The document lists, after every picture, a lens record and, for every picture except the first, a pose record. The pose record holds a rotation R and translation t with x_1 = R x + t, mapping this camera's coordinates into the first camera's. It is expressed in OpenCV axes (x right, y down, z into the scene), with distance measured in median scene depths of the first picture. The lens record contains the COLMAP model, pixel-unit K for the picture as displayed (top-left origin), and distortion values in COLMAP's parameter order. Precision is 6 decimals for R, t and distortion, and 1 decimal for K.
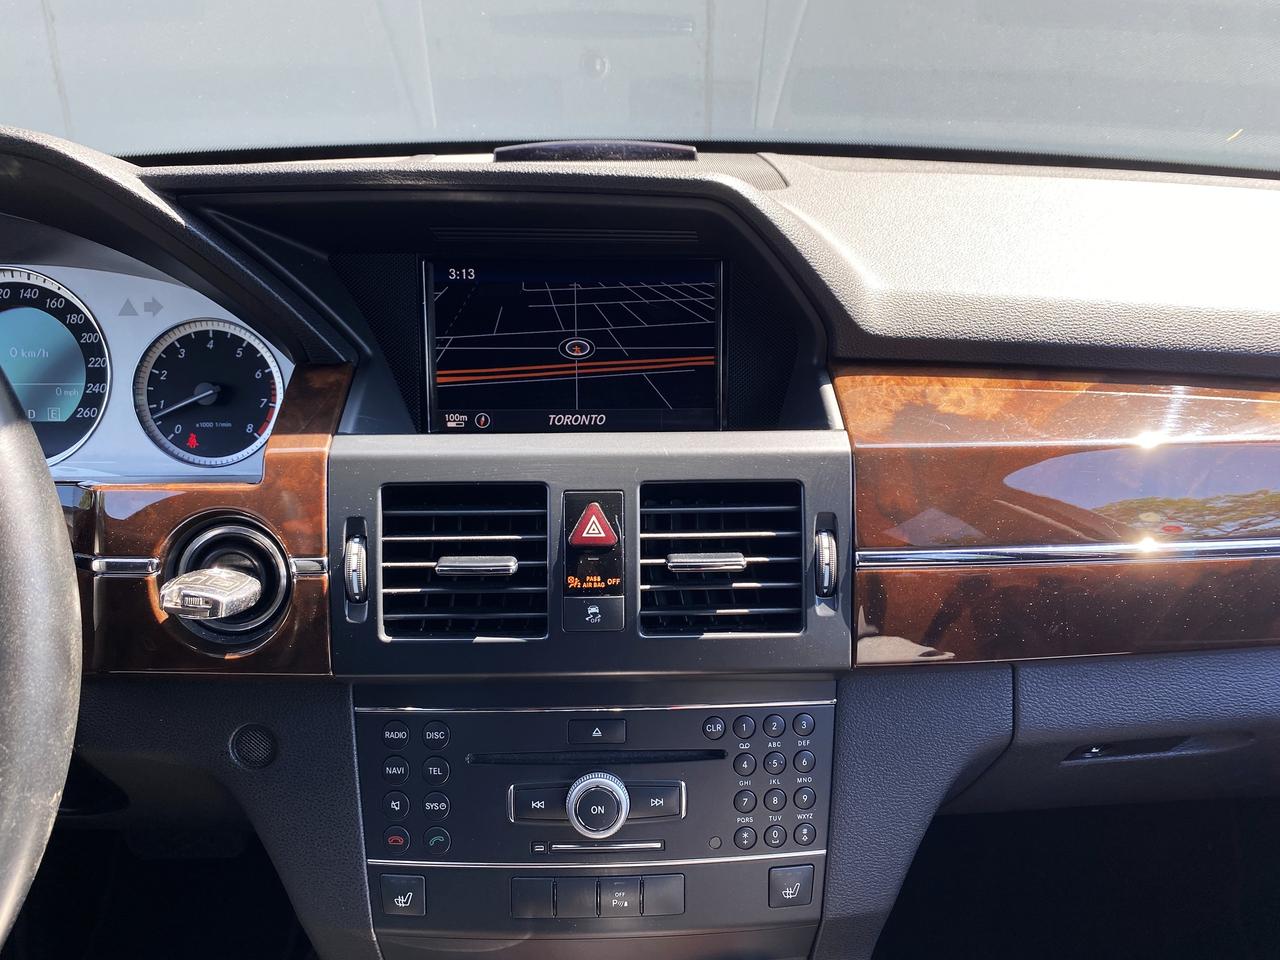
lens RADIAL K [[976.3, 0, 641.4], [0, 976.3, 474.4], [0, 0, 1]] dist [0.011376, -0.010470]
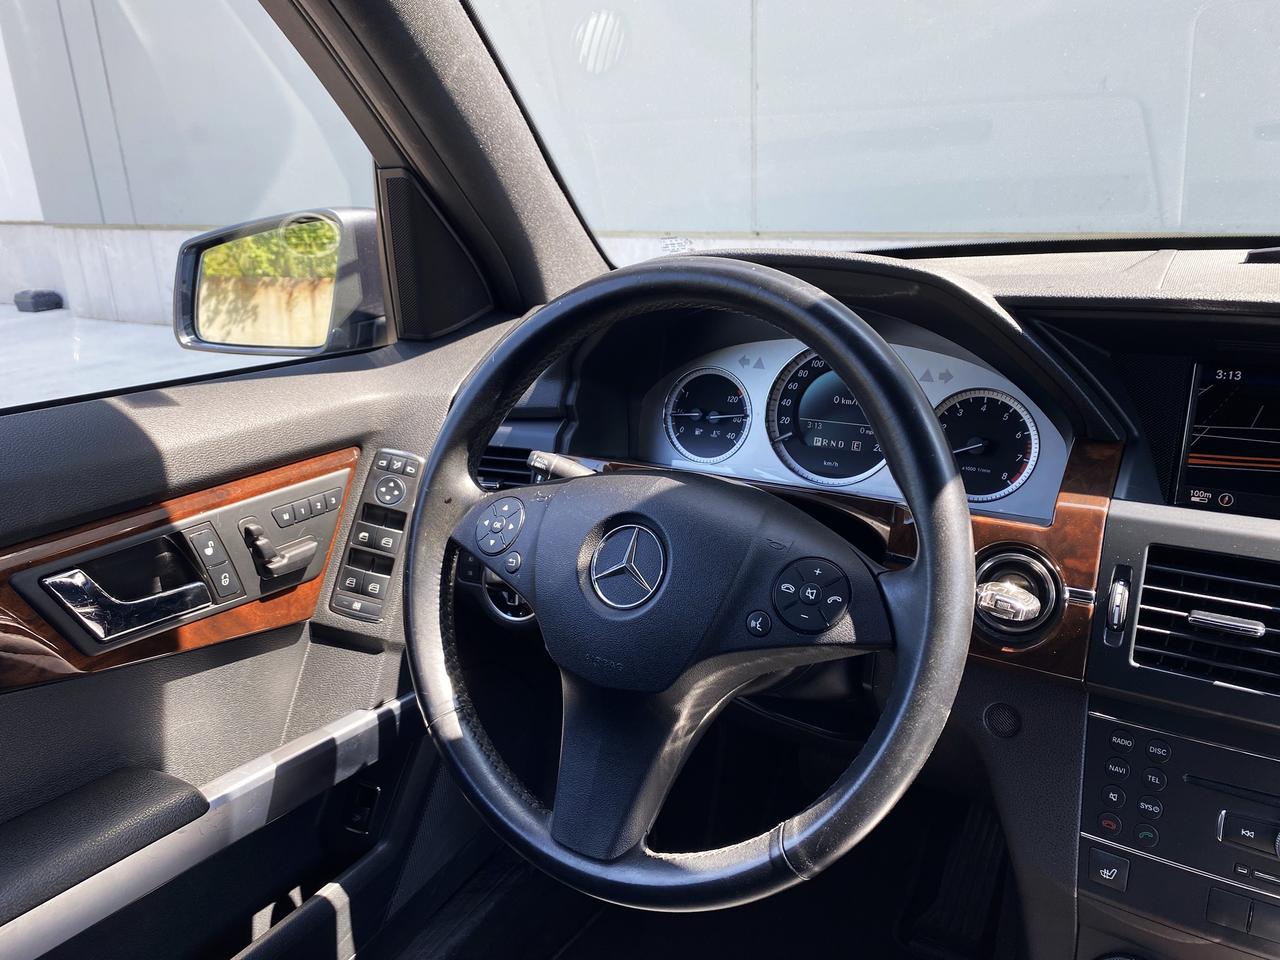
lens RADIAL K [[976.3, 0, 641.4], [0, 976.3, 474.4], [0, 0, 1]] dist [0.011376, -0.010470]
pose [[0.836190, 0.135929, -0.531329, -0.148085], [-0.147925, 0.988793, 0.020161, -0.006180], [0.528115, 0.061738, 0.846926, -0.411845]]
